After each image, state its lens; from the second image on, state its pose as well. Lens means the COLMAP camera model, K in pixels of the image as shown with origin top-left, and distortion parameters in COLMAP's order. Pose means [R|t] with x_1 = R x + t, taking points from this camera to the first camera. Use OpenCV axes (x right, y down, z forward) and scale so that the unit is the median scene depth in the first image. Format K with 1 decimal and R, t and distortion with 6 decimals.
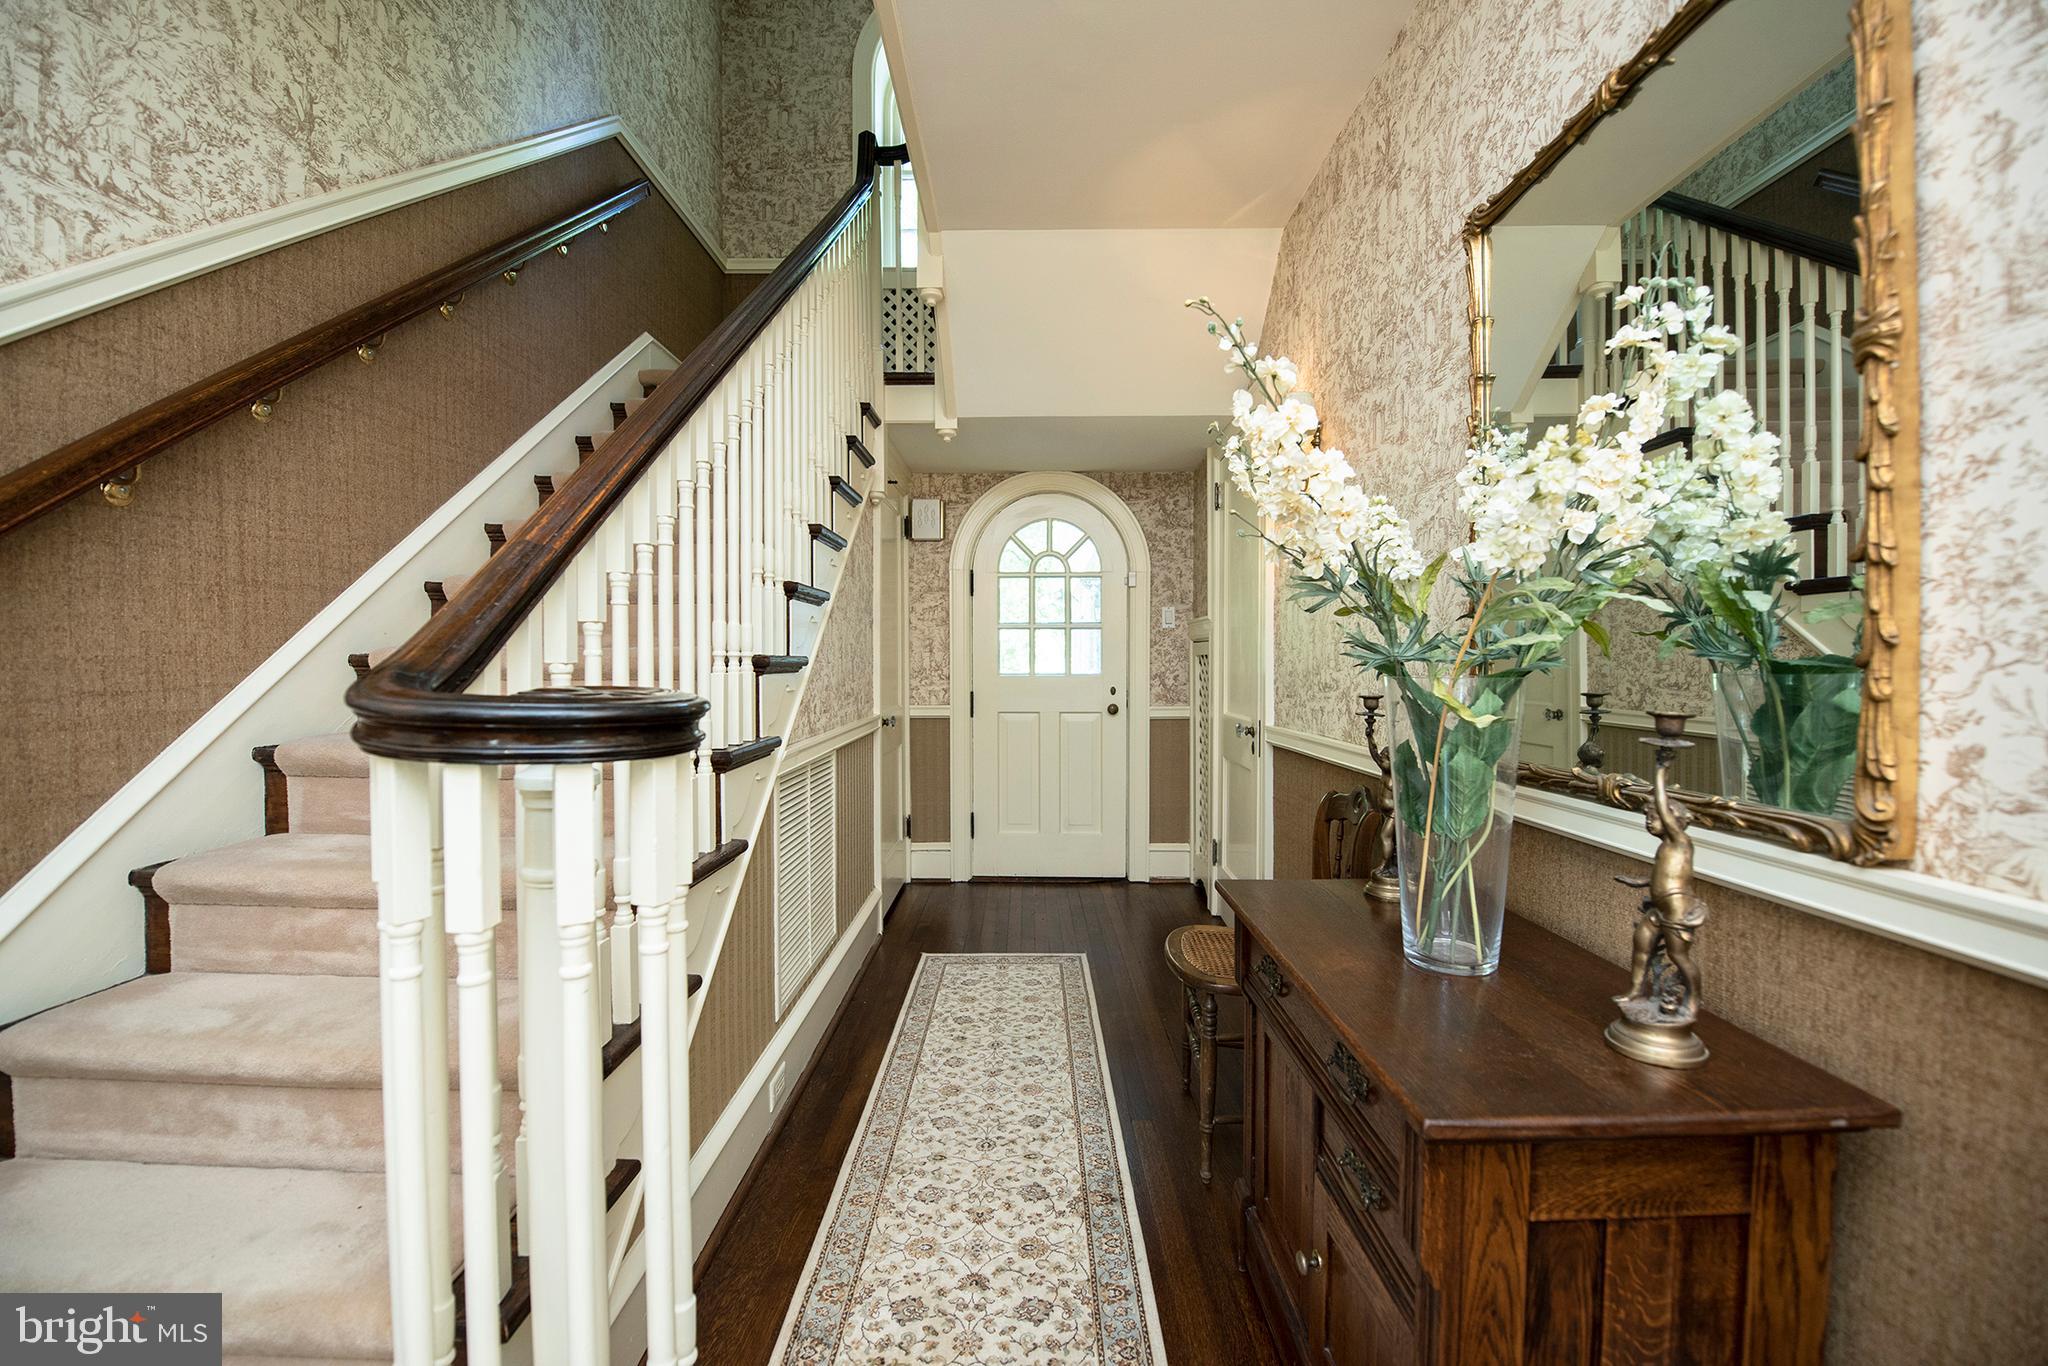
lens RADIAL K [[805.5, 0, 1019.0], [0, 805.5, 691.5], [0, 0, 1]] dist [-0.025953, -0.000003]
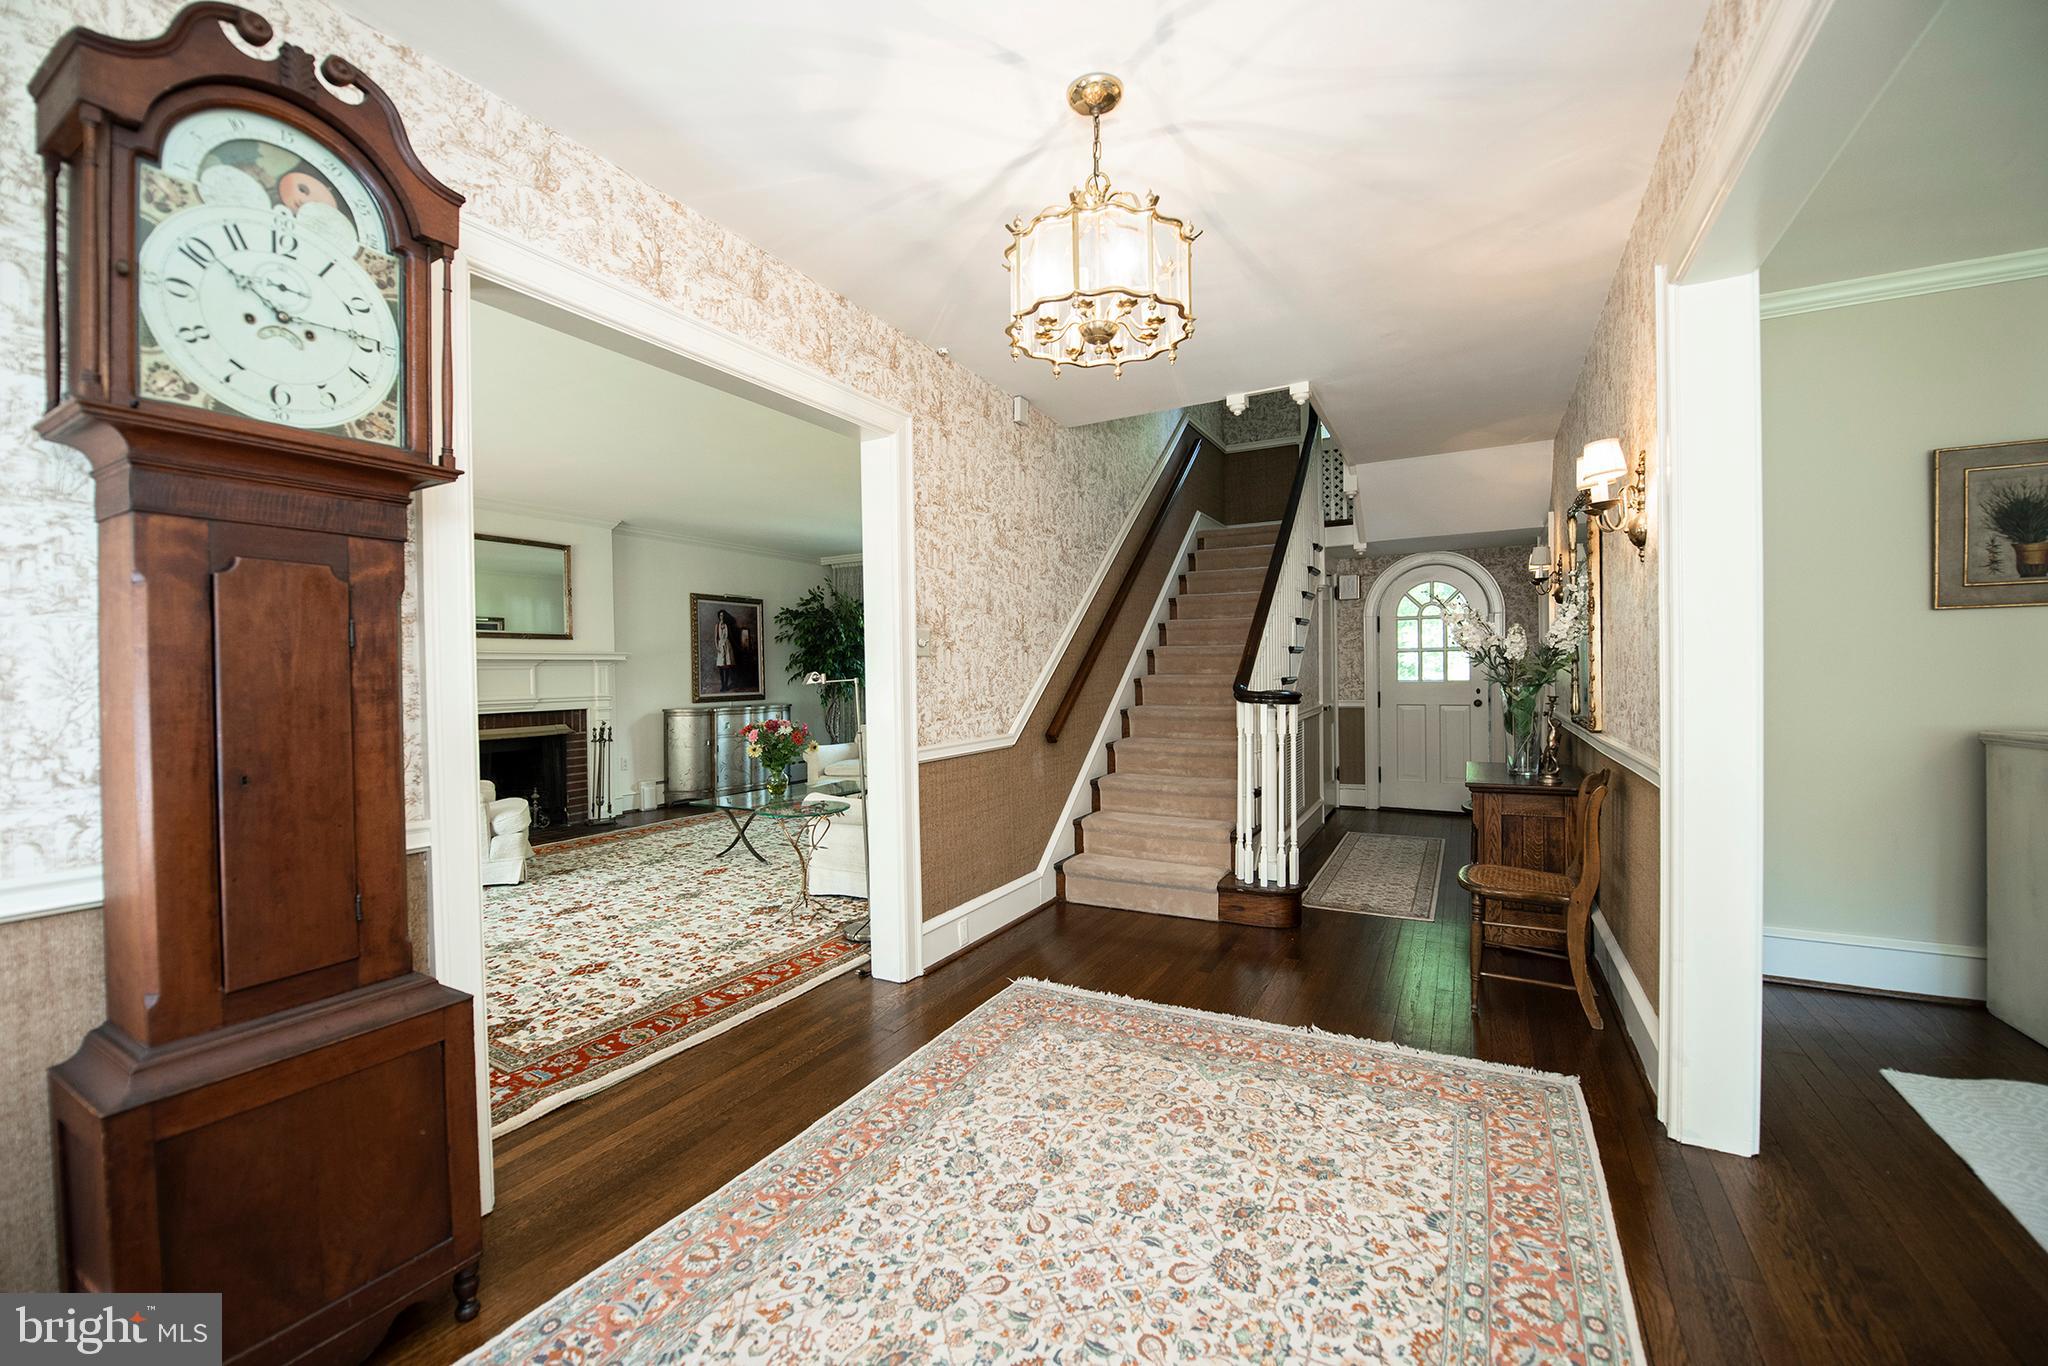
lens RADIAL K [[805.5, 0, 1027.7], [0, 805.5, 680.0], [0, 0, 1]] dist [-0.025953, -0.000003]
pose [[0.881450, -0.007171, -0.472223, 0.108779], [0.000236, 0.999891, -0.014744, 0.000471], [0.472277, 0.012885, 0.881356, -1.026703]]
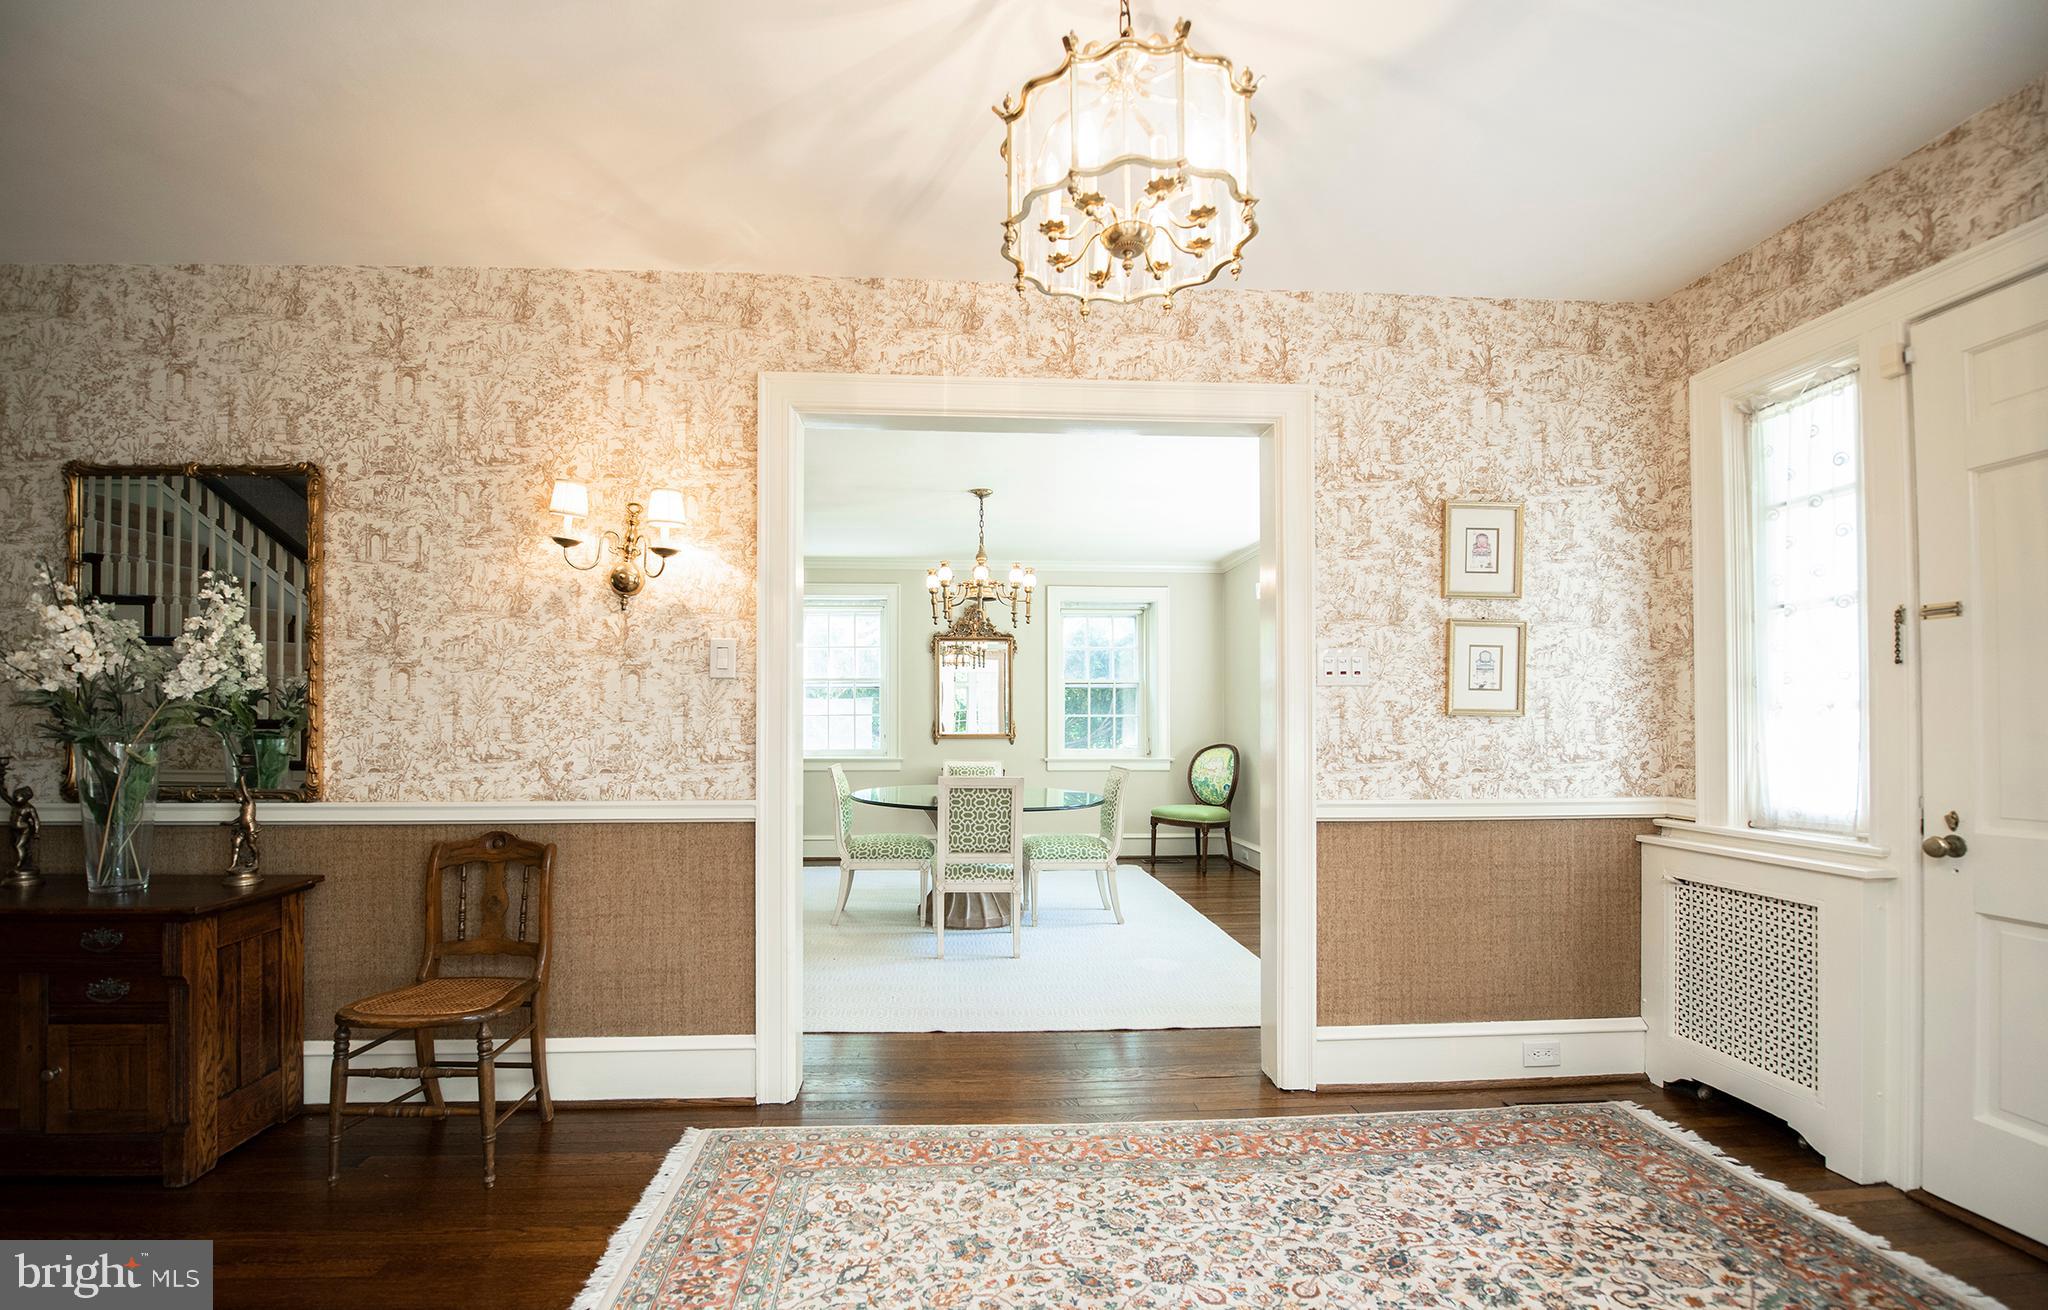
lens RADIAL K [[855.5, 0, 973.2], [0, 855.5, 718.7], [0, 0, 1]] dist [-0.000585, -0.000075]
pose [[-0.054854, 0.003672, 0.998488, -0.597700], [0.018709, 0.999821, -0.002649, -0.011594], [-0.998319, 0.018535, -0.054913, -0.352986]]
